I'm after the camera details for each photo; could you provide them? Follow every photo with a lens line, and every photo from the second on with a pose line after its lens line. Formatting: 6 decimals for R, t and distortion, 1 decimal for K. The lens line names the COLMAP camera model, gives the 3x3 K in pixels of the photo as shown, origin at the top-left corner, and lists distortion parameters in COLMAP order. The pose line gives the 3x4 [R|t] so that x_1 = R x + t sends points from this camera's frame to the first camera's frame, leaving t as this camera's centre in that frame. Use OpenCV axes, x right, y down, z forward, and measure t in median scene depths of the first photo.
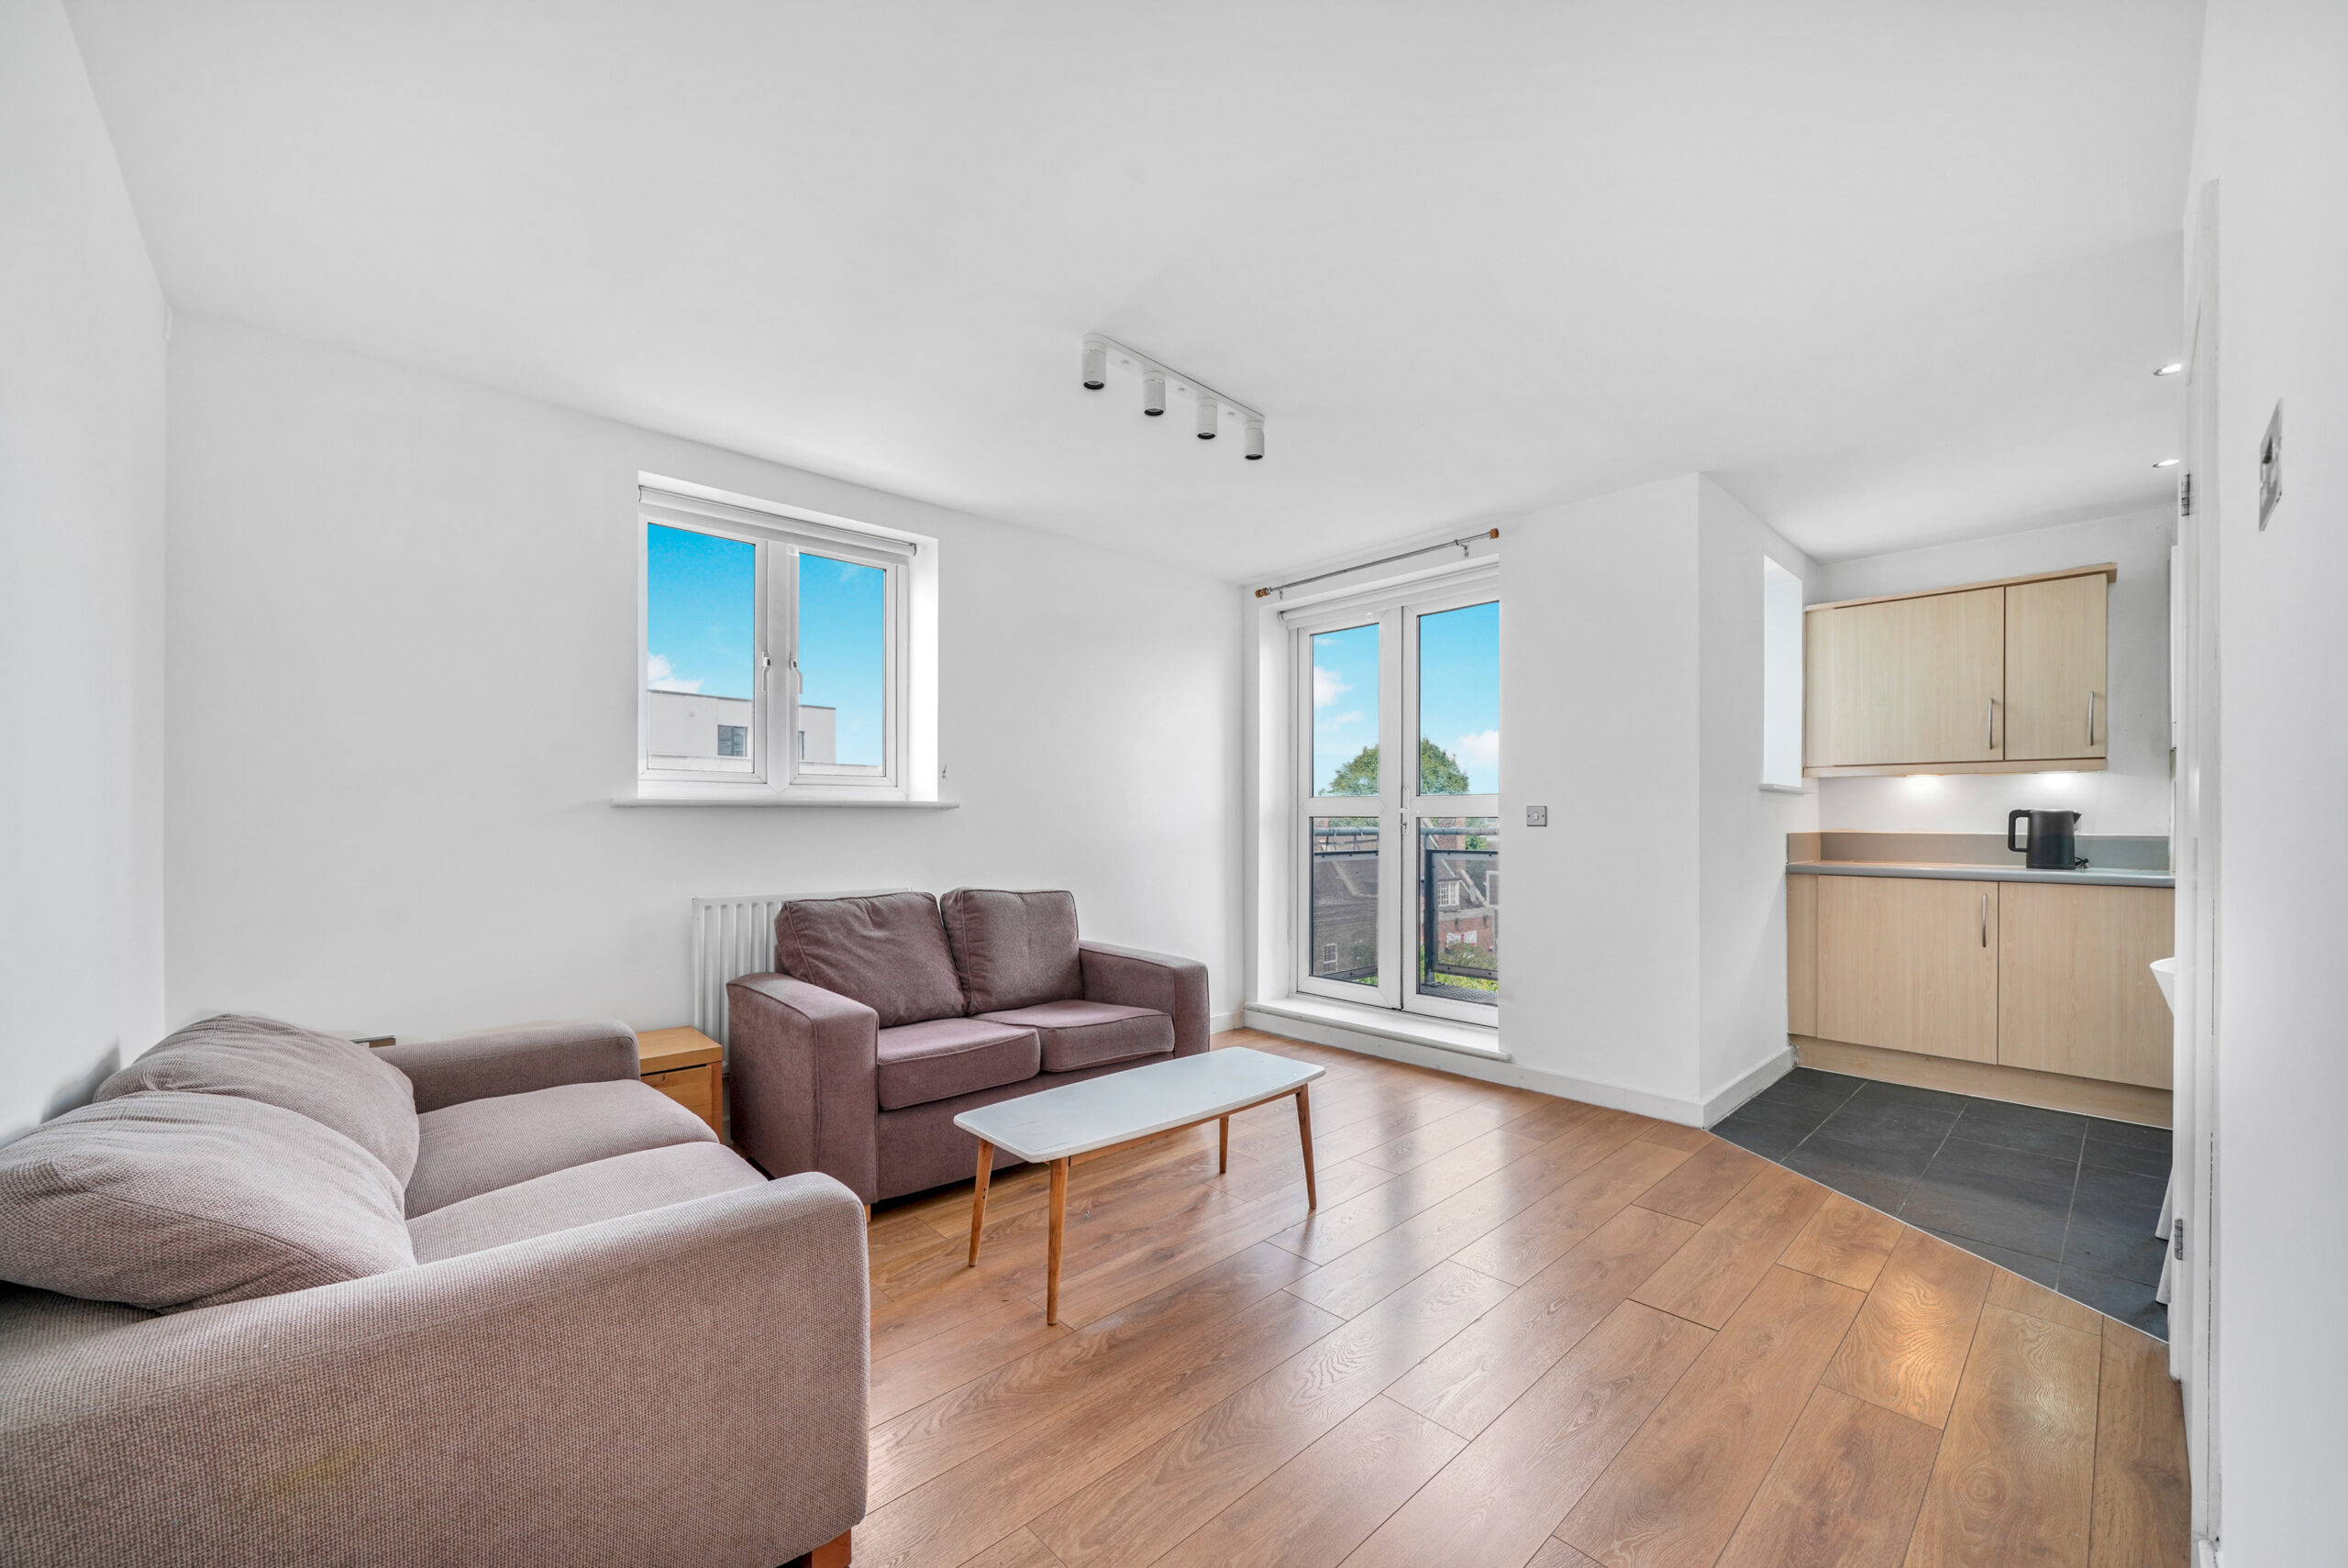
lens RADIAL K [[879.5, 0, 1167.9], [0, 879.5, 817.4], [0, 0, 1]] dist [-0.007845, 0.000424]
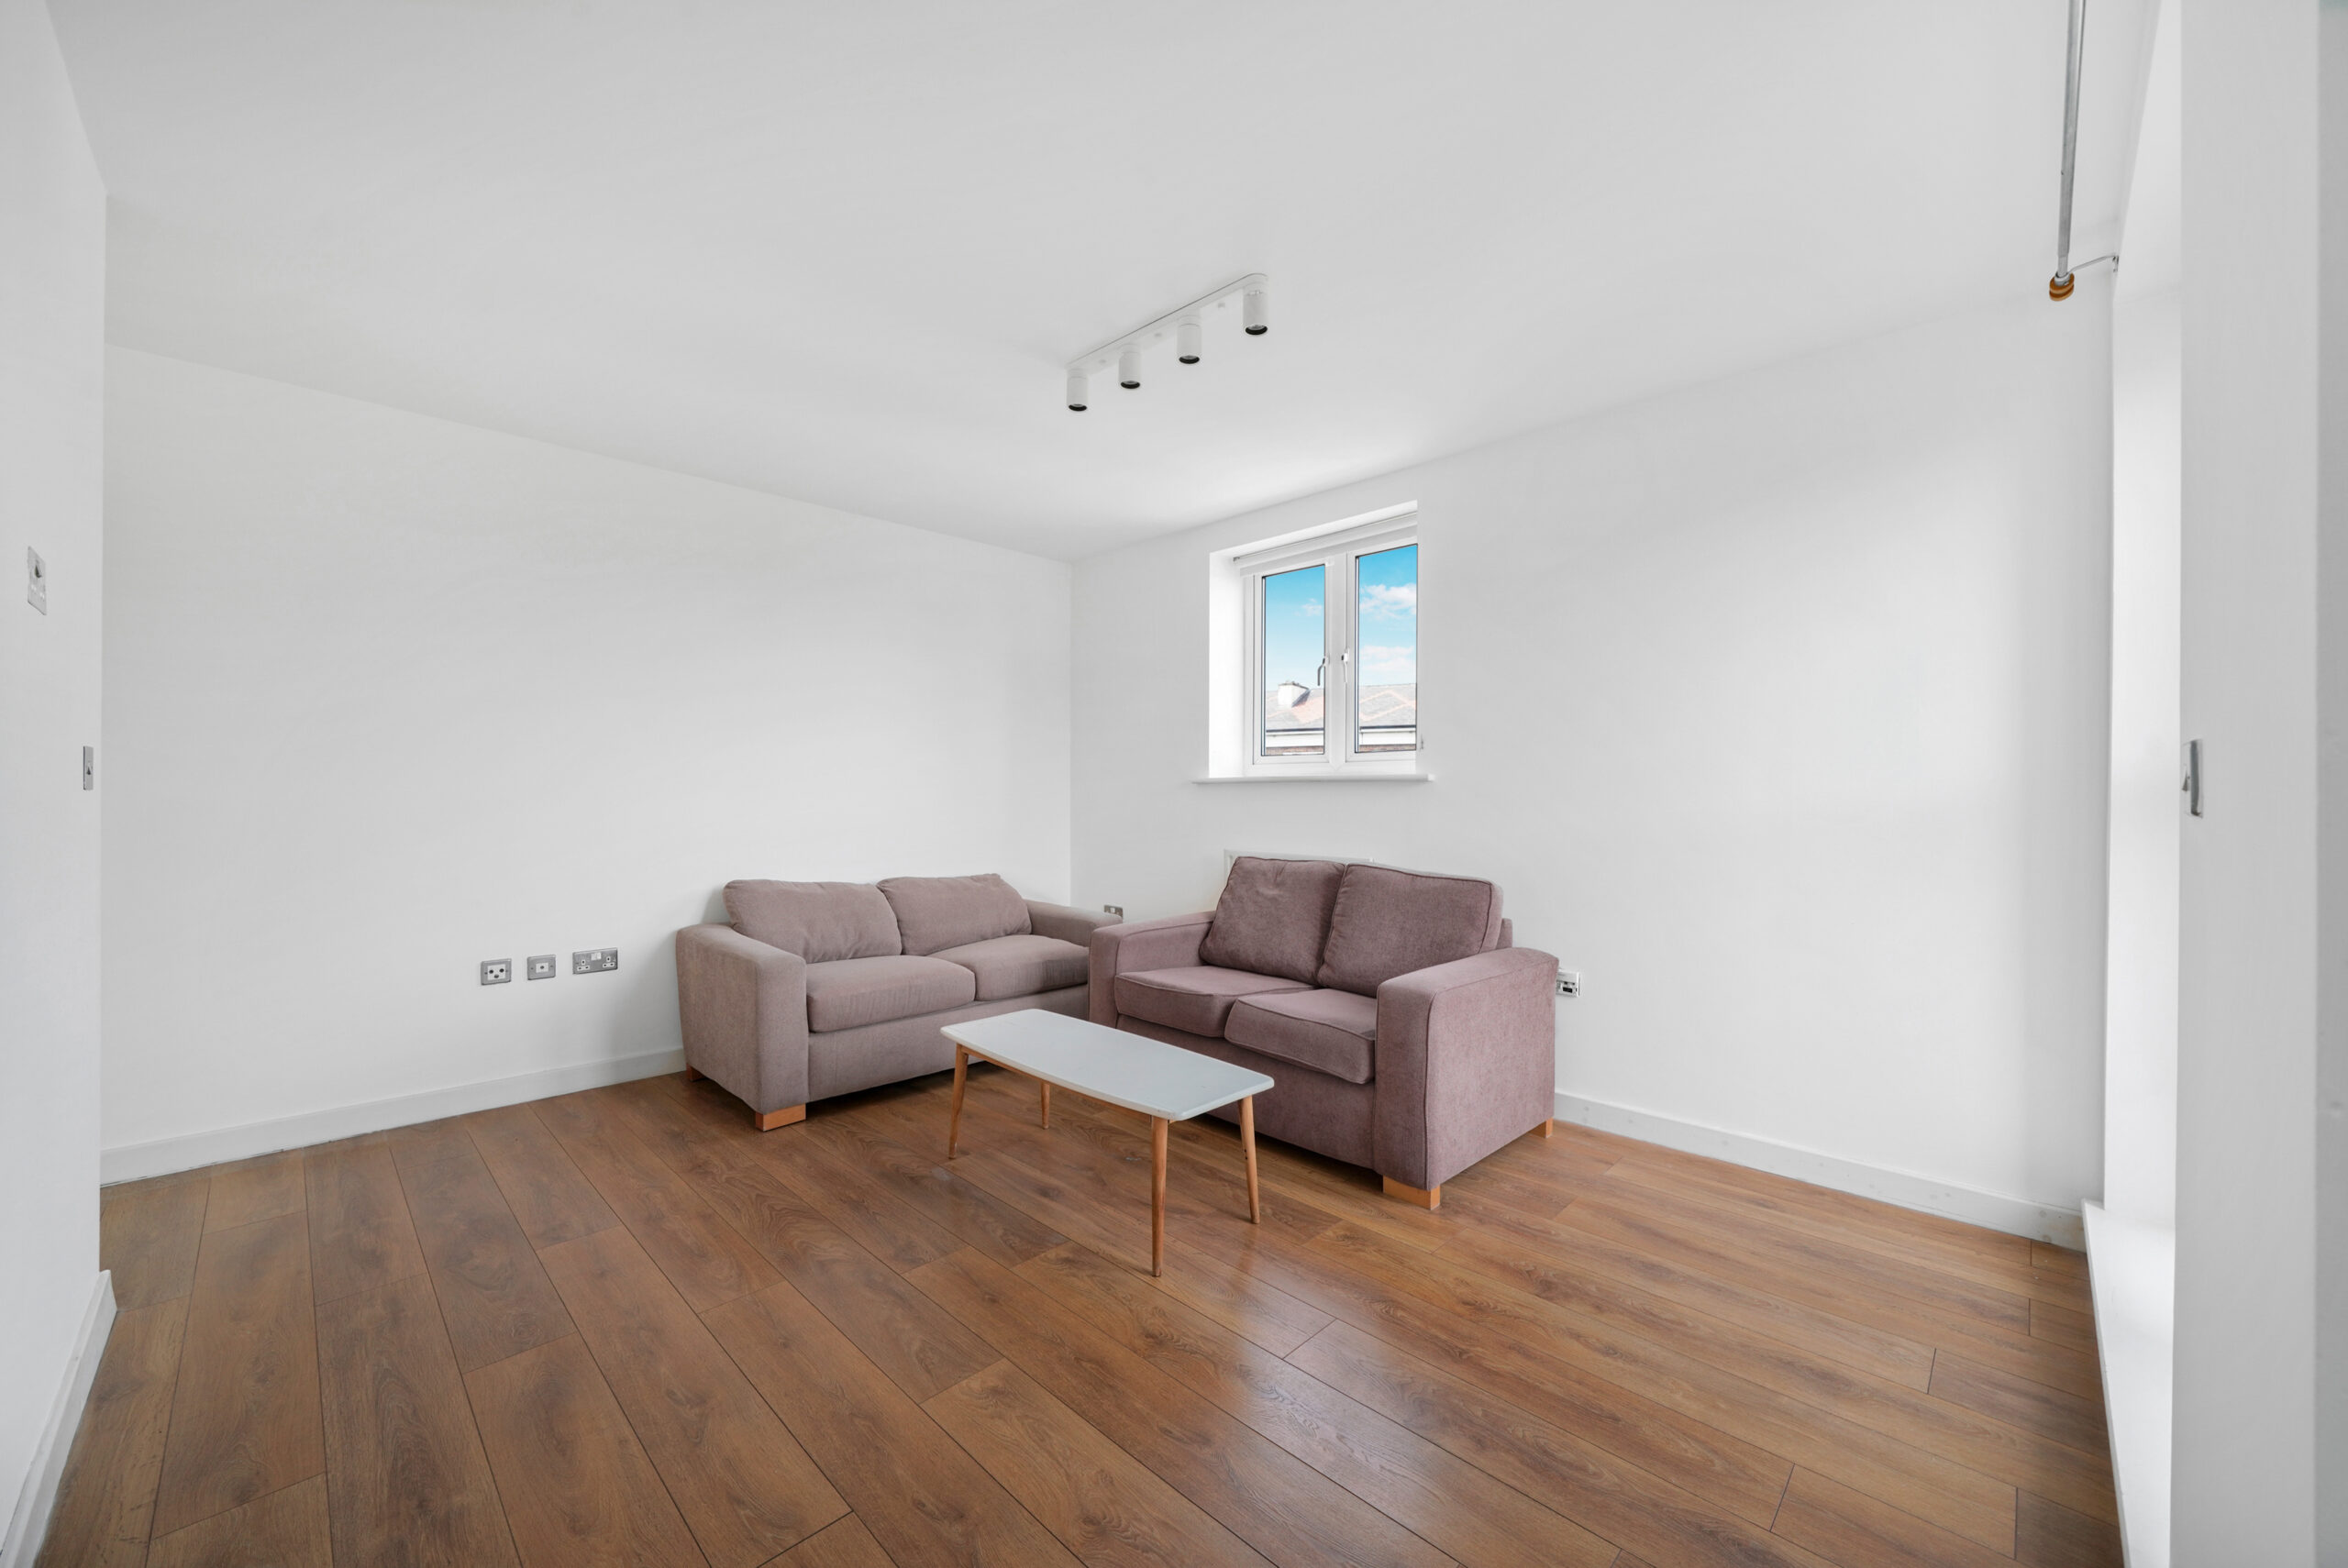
lens RADIAL K [[879.5, 0, 1173.3], [0, 879.5, 788.3], [0, 0, 1]] dist [-0.007845, 0.000424]
pose [[0.058417, -0.006859, -0.998269, 0.703926], [-0.001112, 0.999975, -0.006936, 0.005021], [0.998292, 0.001516, 0.058408, 0.705752]]
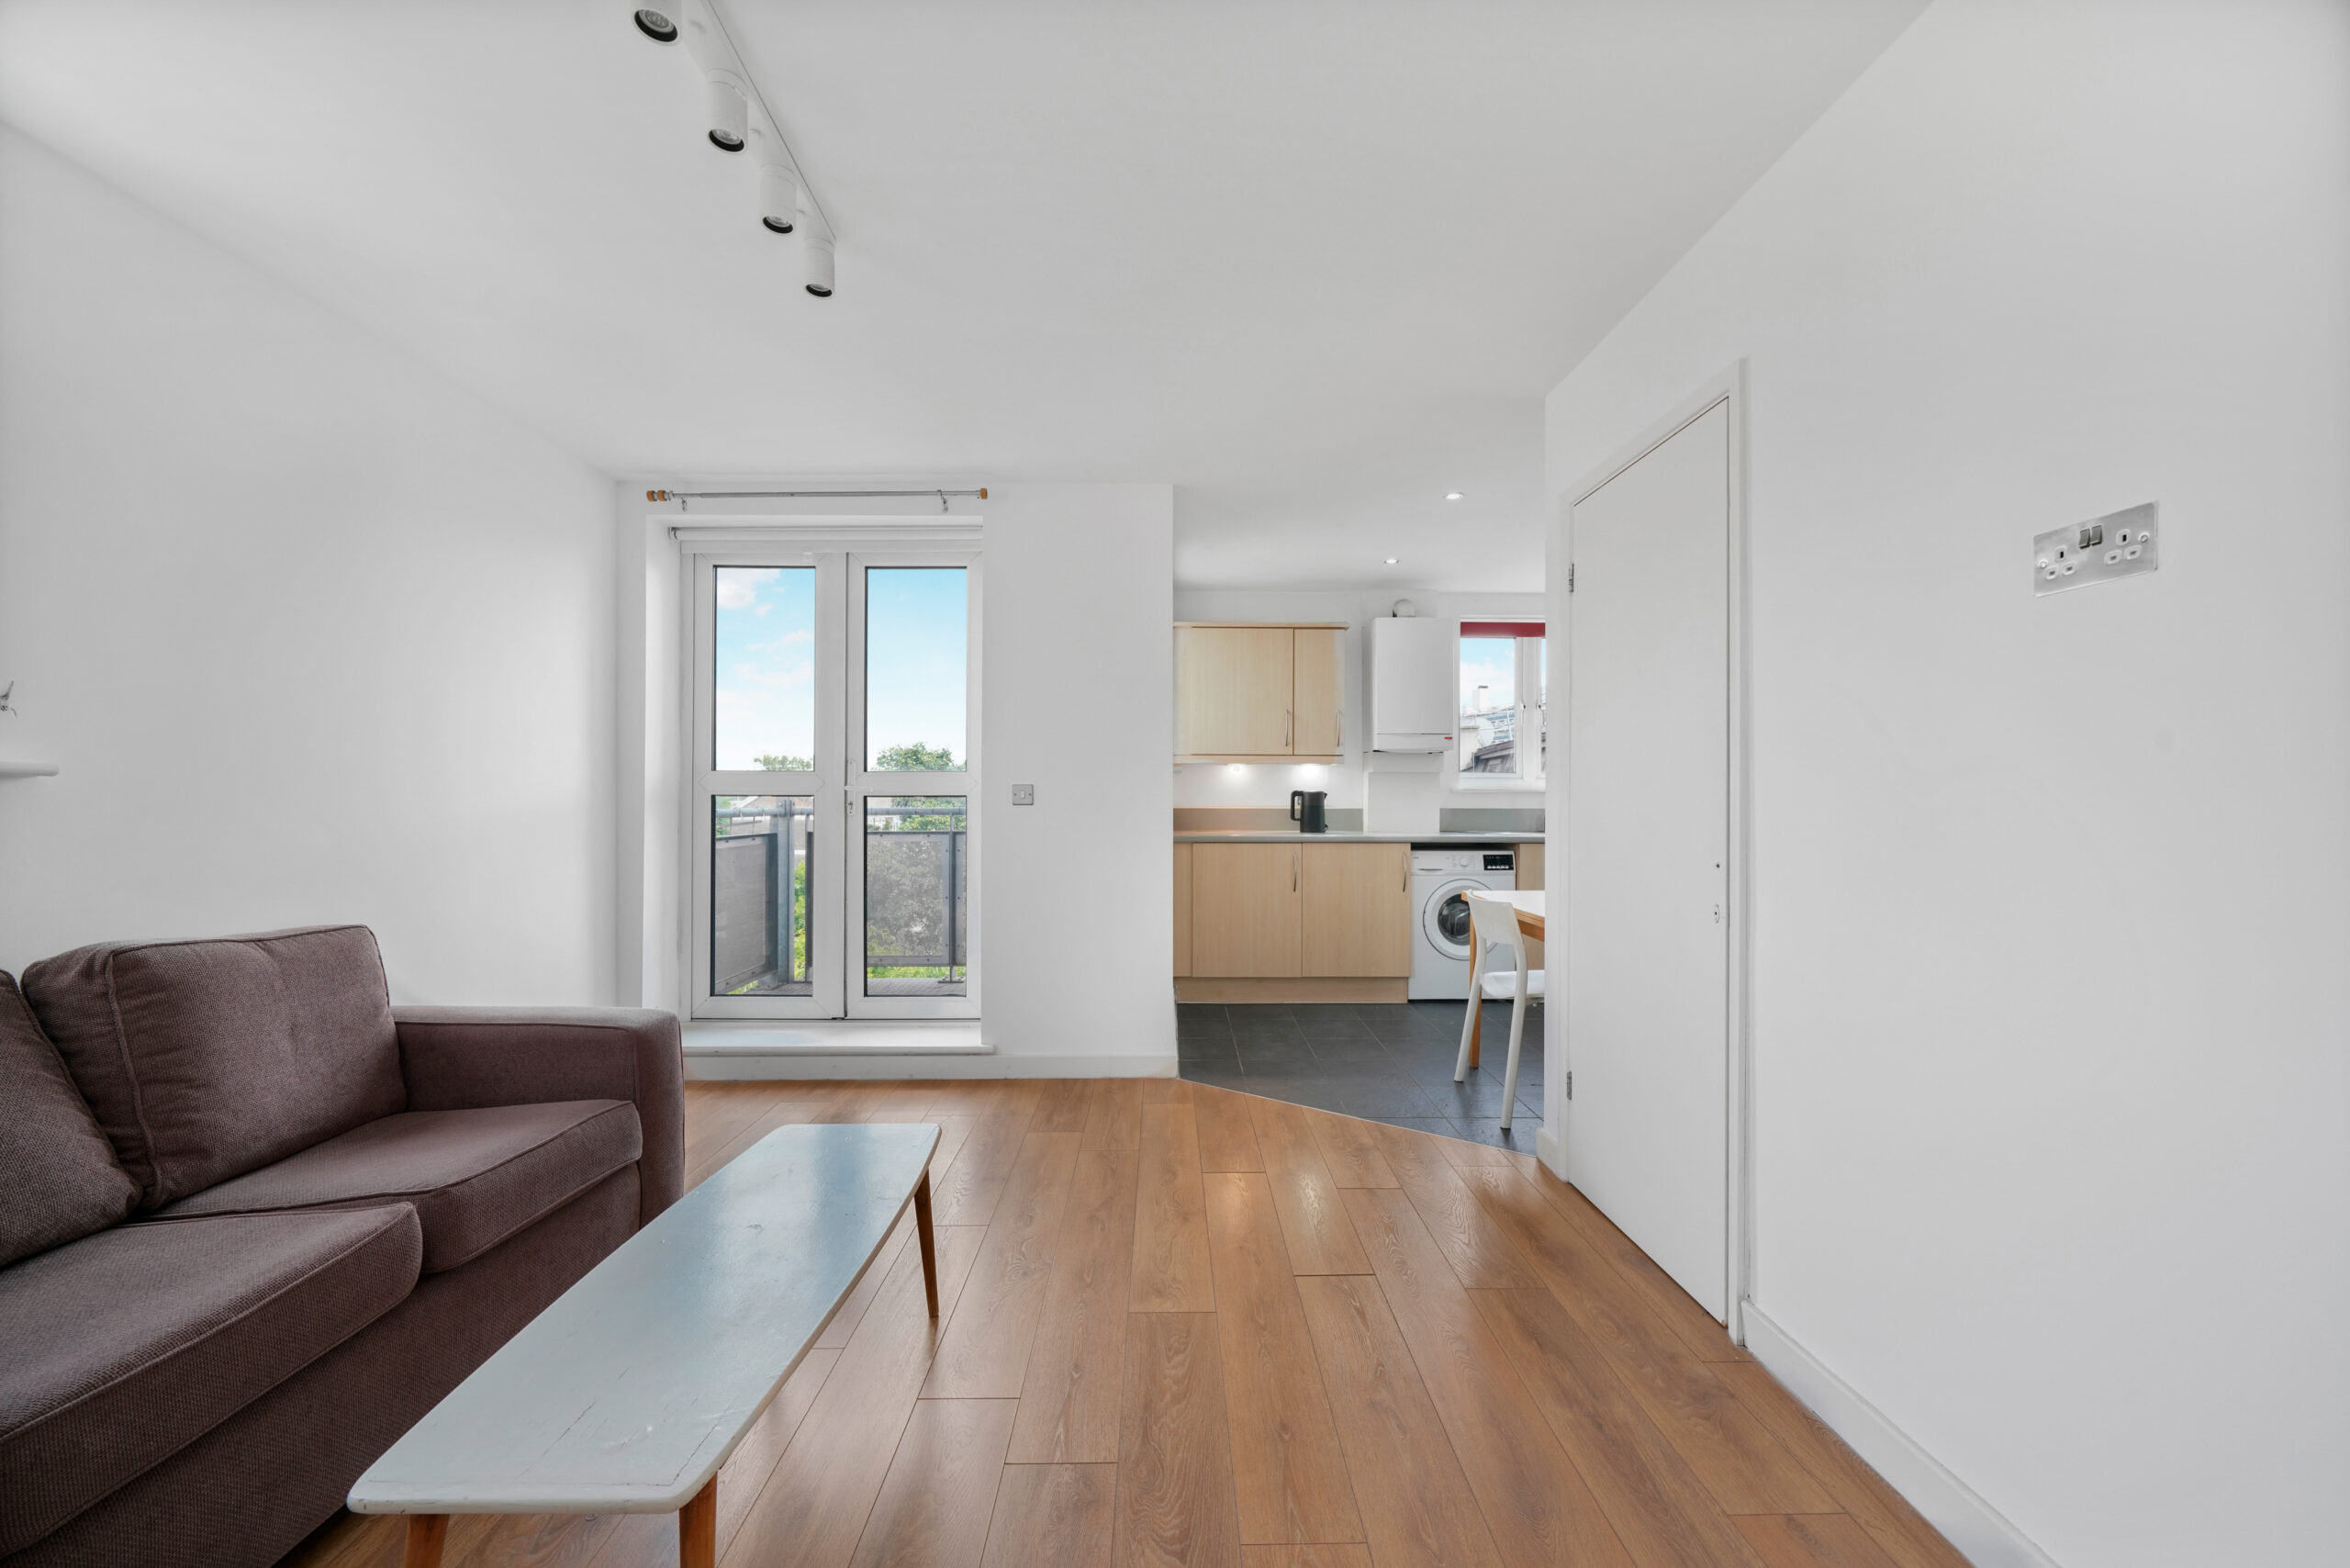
lens RADIAL K [[841.4, 0, 1160.7], [0, 841.4, 790.4], [0, 0, 1]] dist [-0.006214, -0.000418]
pose [[0.677878, 0.005657, 0.735152, -0.170168], [-0.000894, 0.999976, -0.006871, 0.000294], [-0.735174, 0.004001, 0.677867, 0.269415]]
